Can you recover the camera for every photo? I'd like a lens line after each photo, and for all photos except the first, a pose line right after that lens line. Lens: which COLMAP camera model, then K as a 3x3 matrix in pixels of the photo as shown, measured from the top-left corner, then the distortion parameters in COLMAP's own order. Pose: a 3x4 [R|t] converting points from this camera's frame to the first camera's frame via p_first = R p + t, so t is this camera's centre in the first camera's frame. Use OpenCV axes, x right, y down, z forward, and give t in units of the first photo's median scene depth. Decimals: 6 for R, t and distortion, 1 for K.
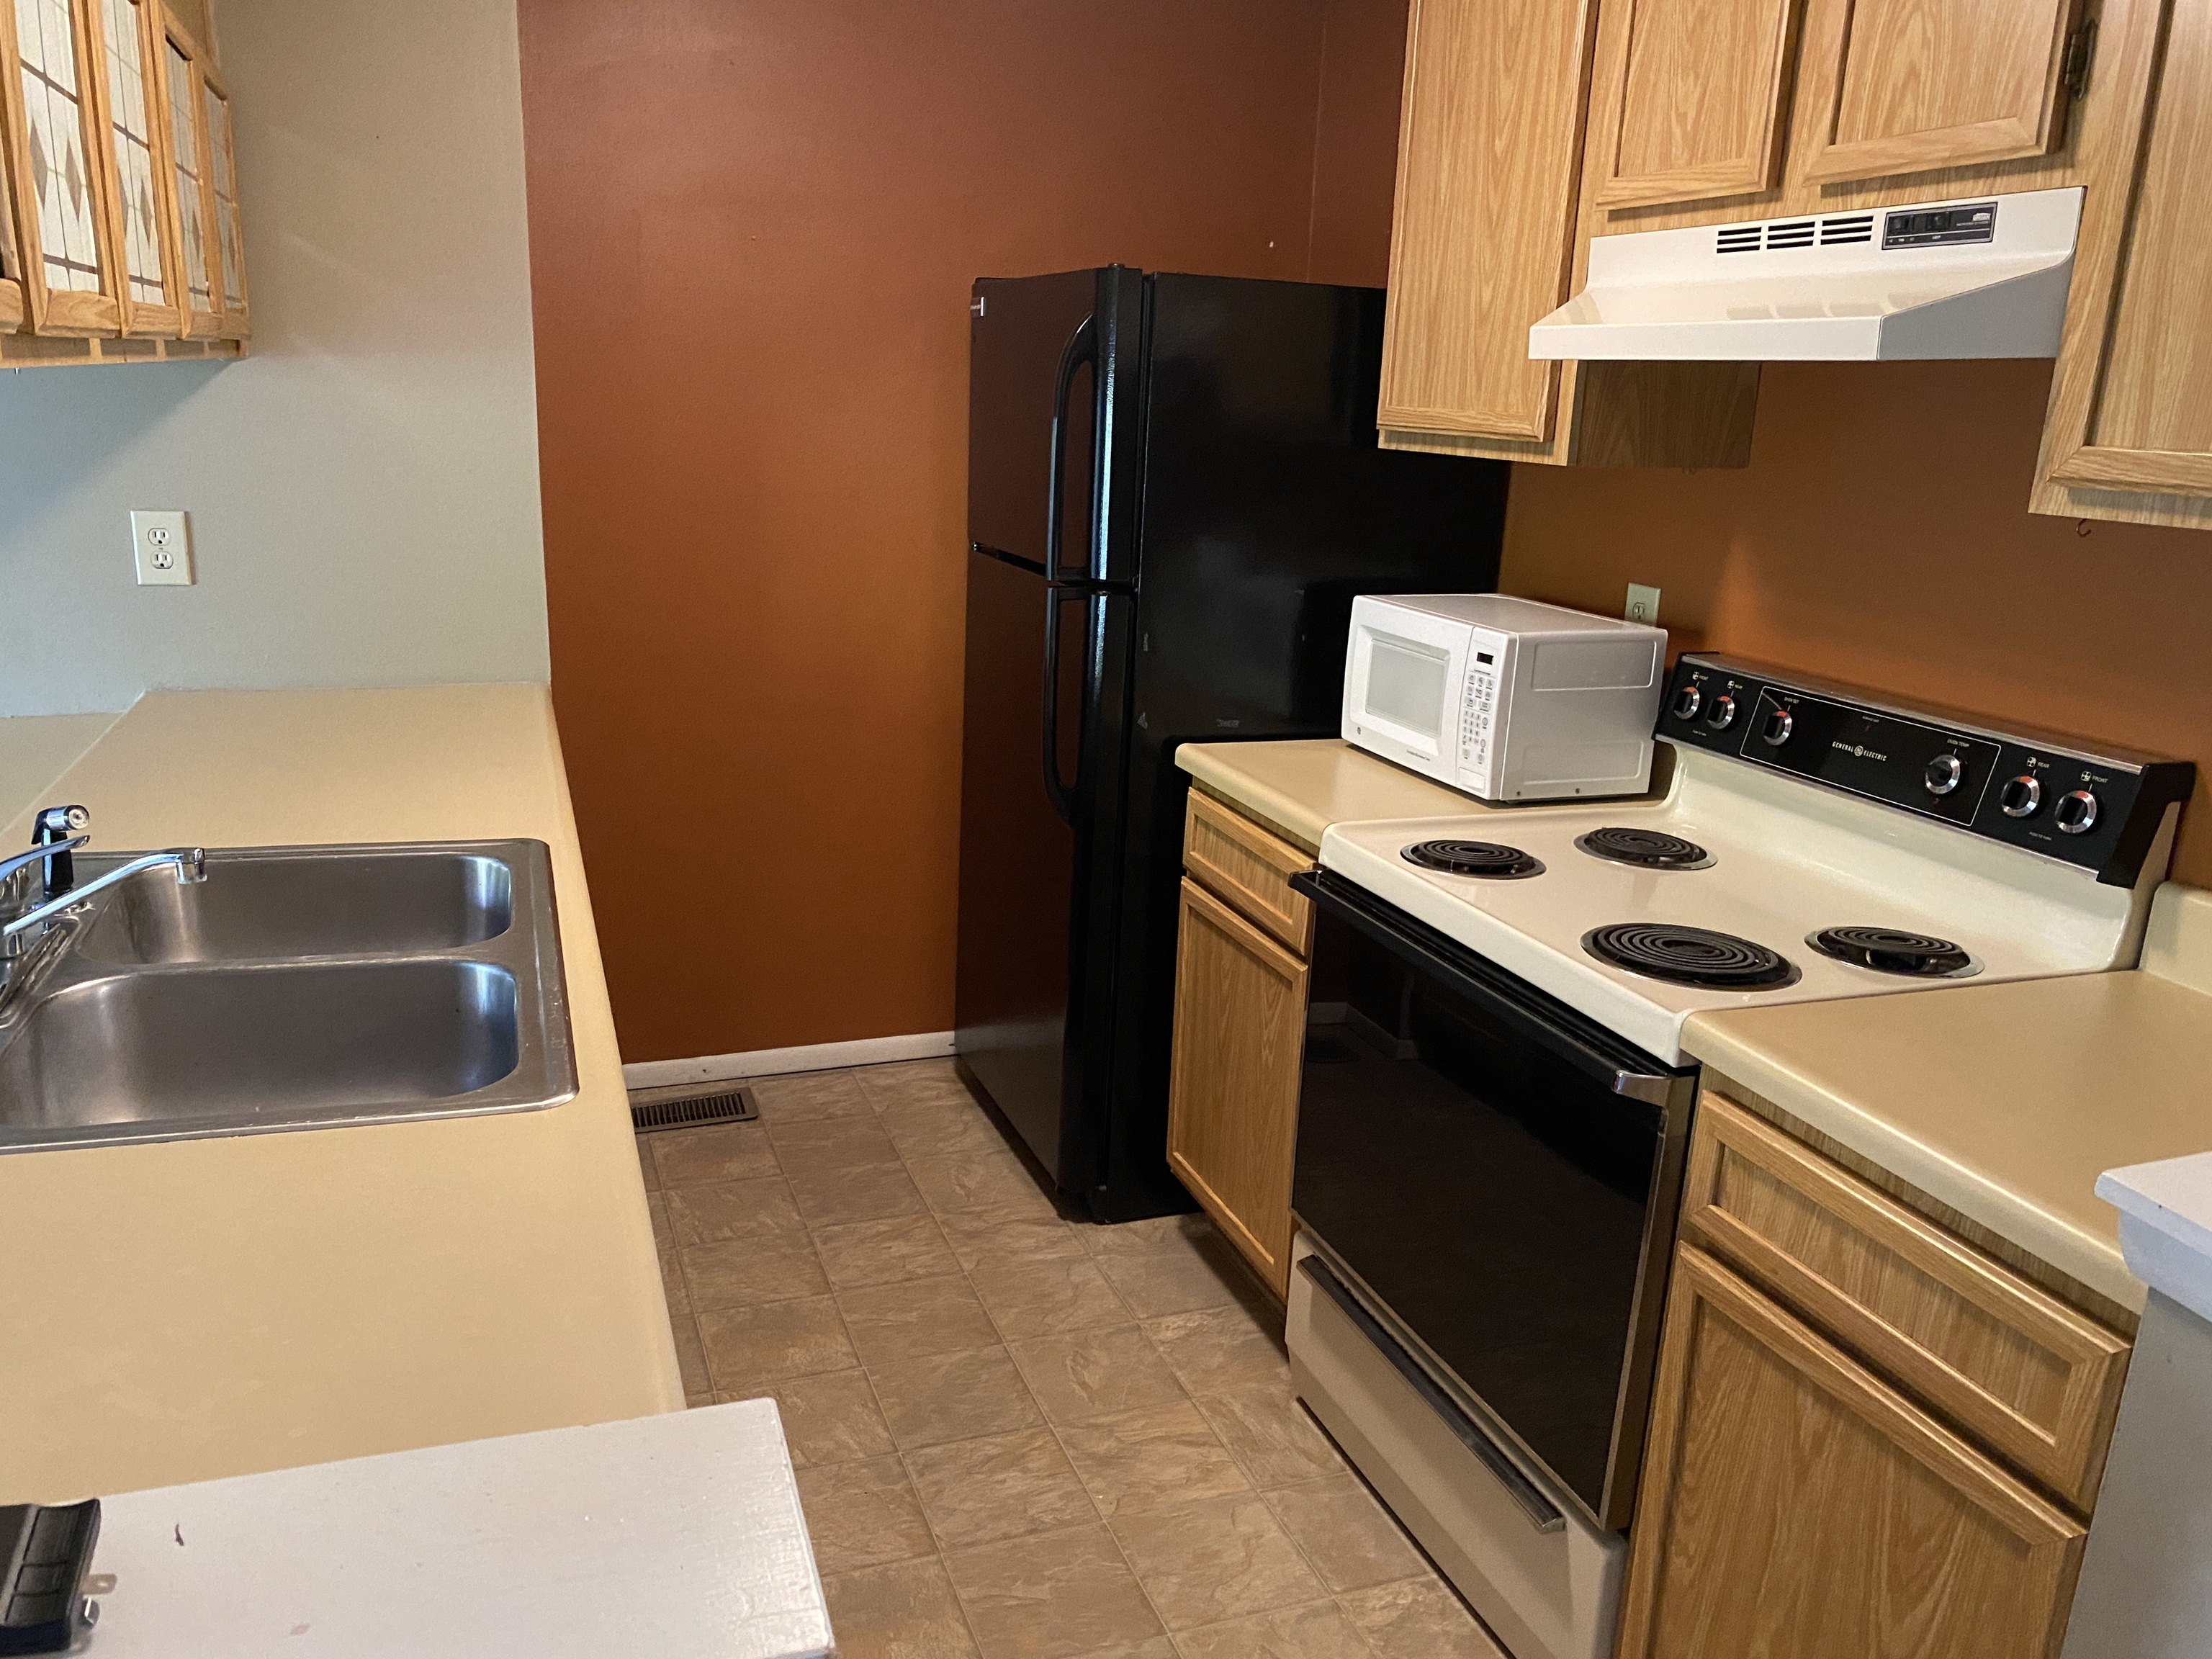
lens RADIAL K [[1681.4, 0, 1103.6], [0, 1681.4, 826.5], [0, 0, 1]] dist [0.036972, -0.016546]
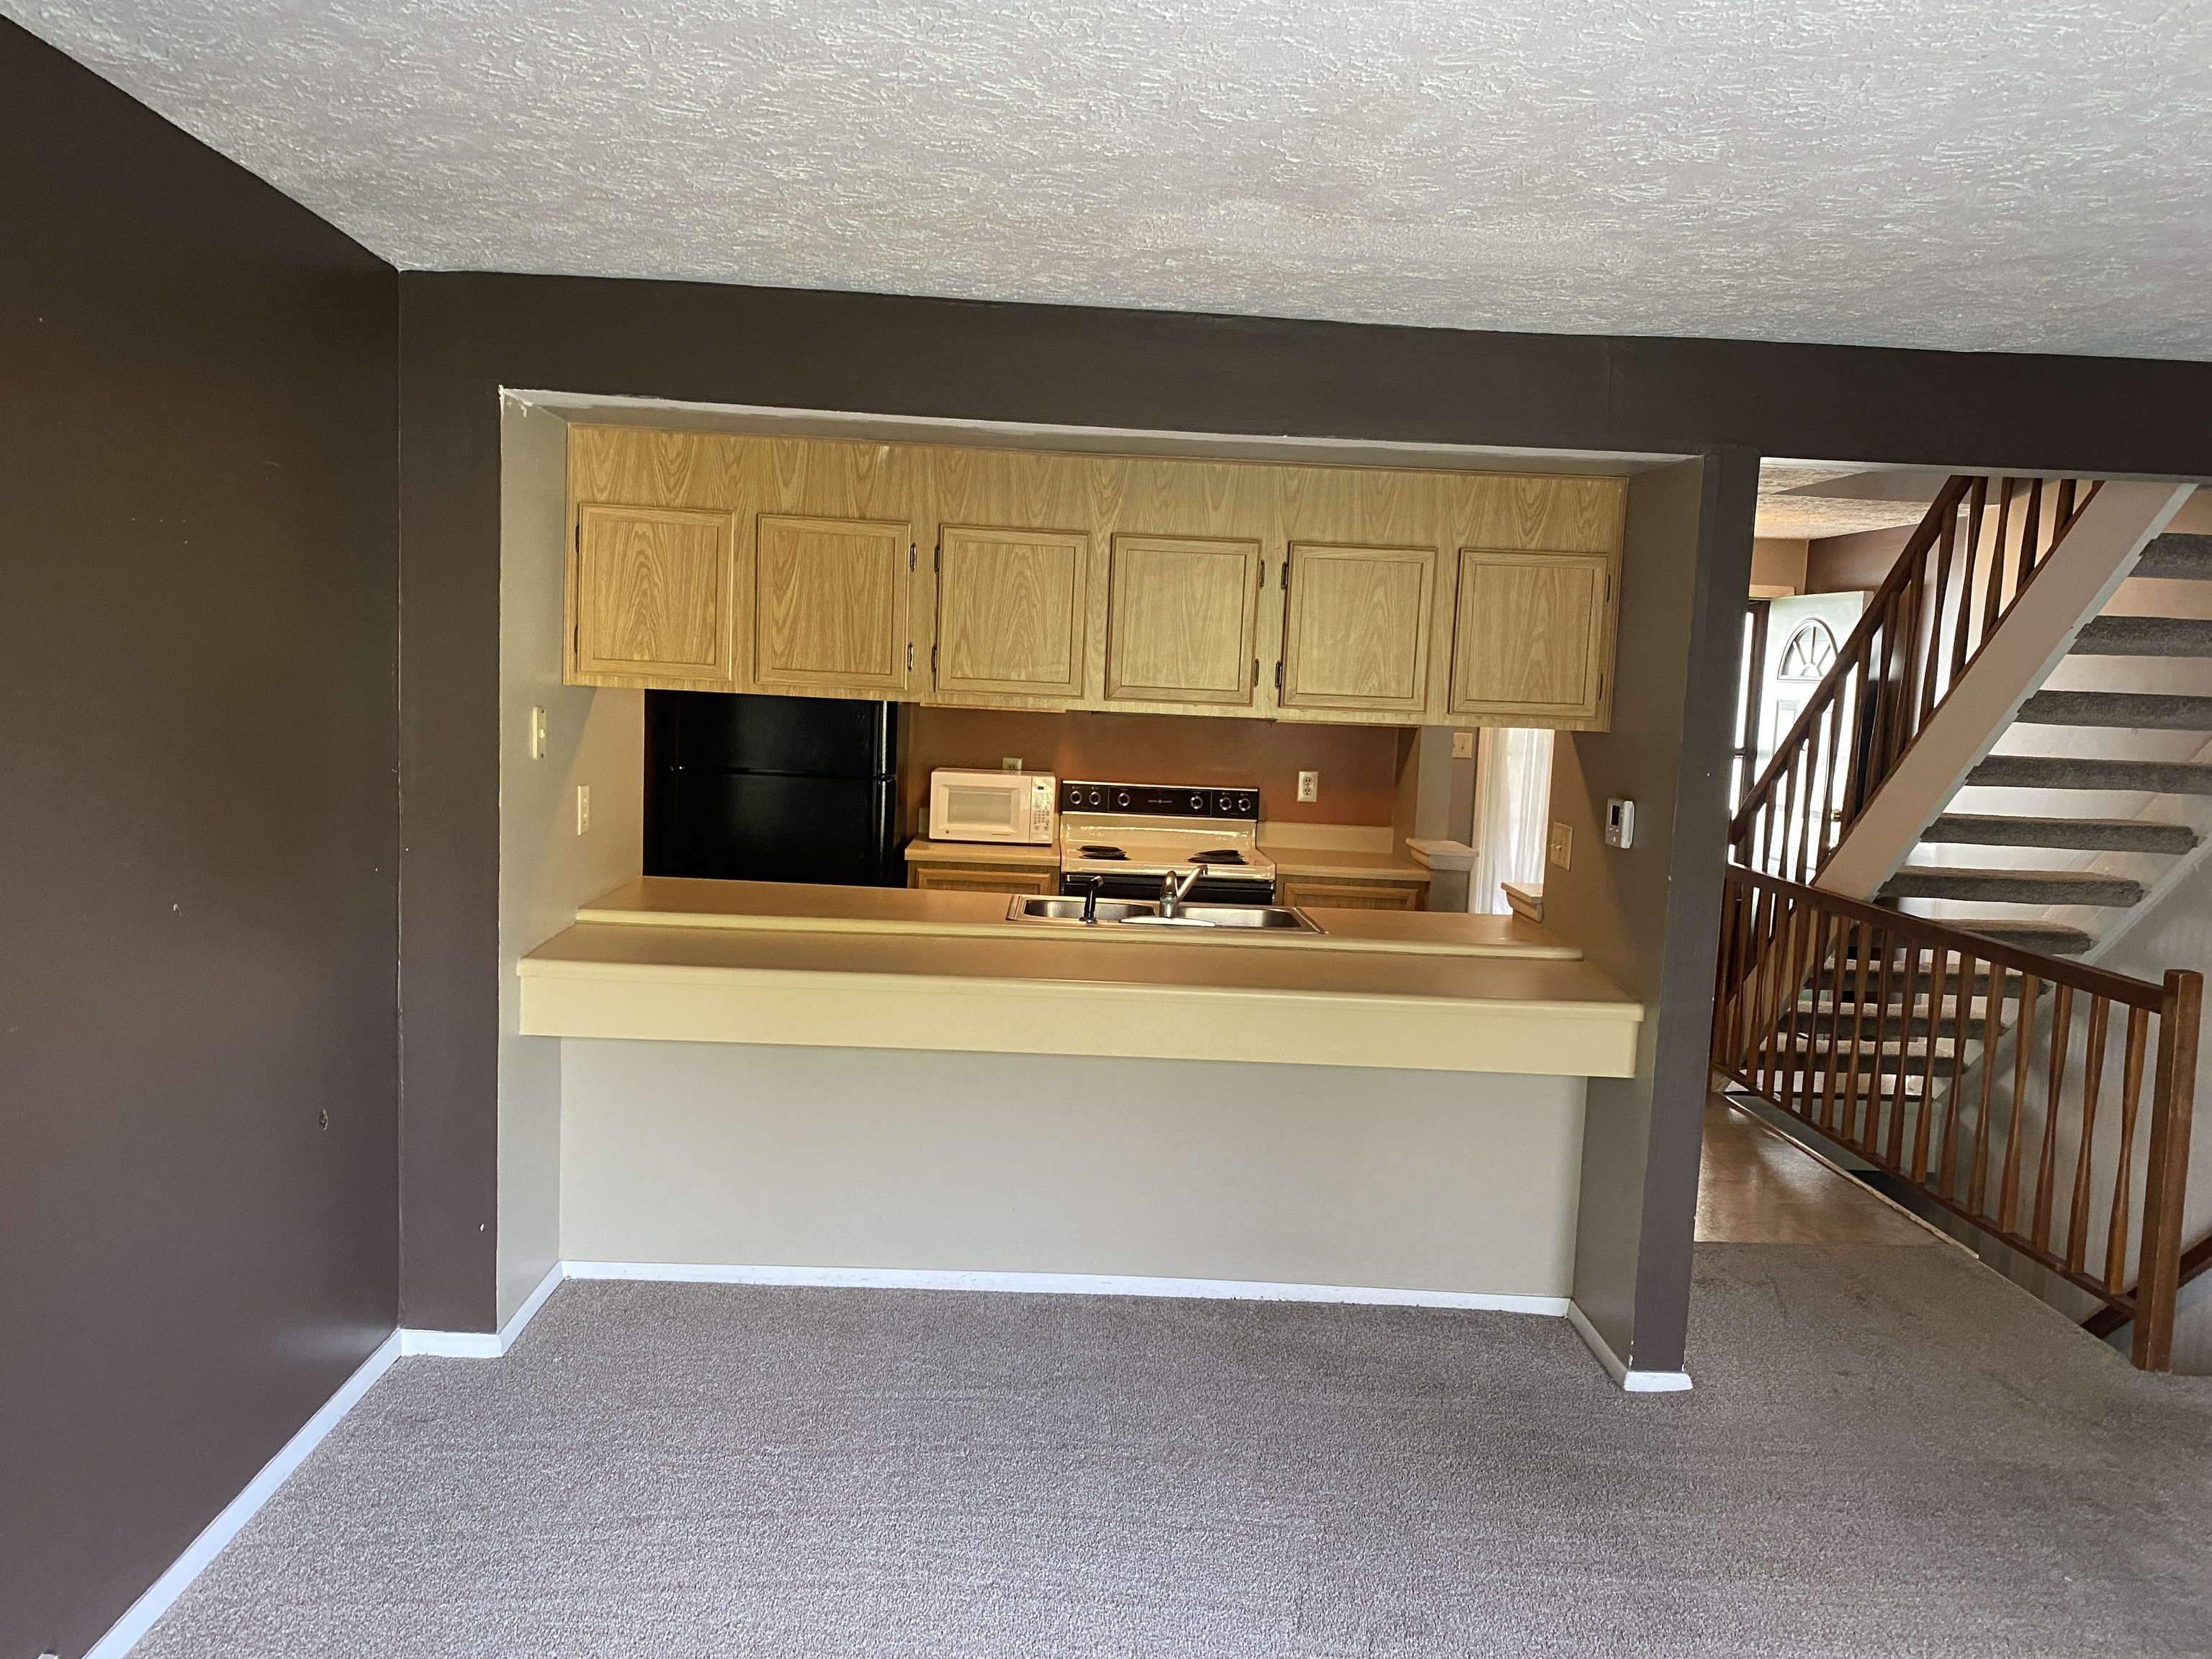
lens RADIAL K [[1681.4, 0, 1105.1], [0, 1681.4, 835.2], [0, 0, 1]] dist [0.036972, -0.016546]
pose [[0.312230, -0.117051, 0.942768, -1.975856], [0.207628, 0.976797, 0.052513, -0.135019], [-0.927040, 0.179349, 0.329289, 0.104556]]
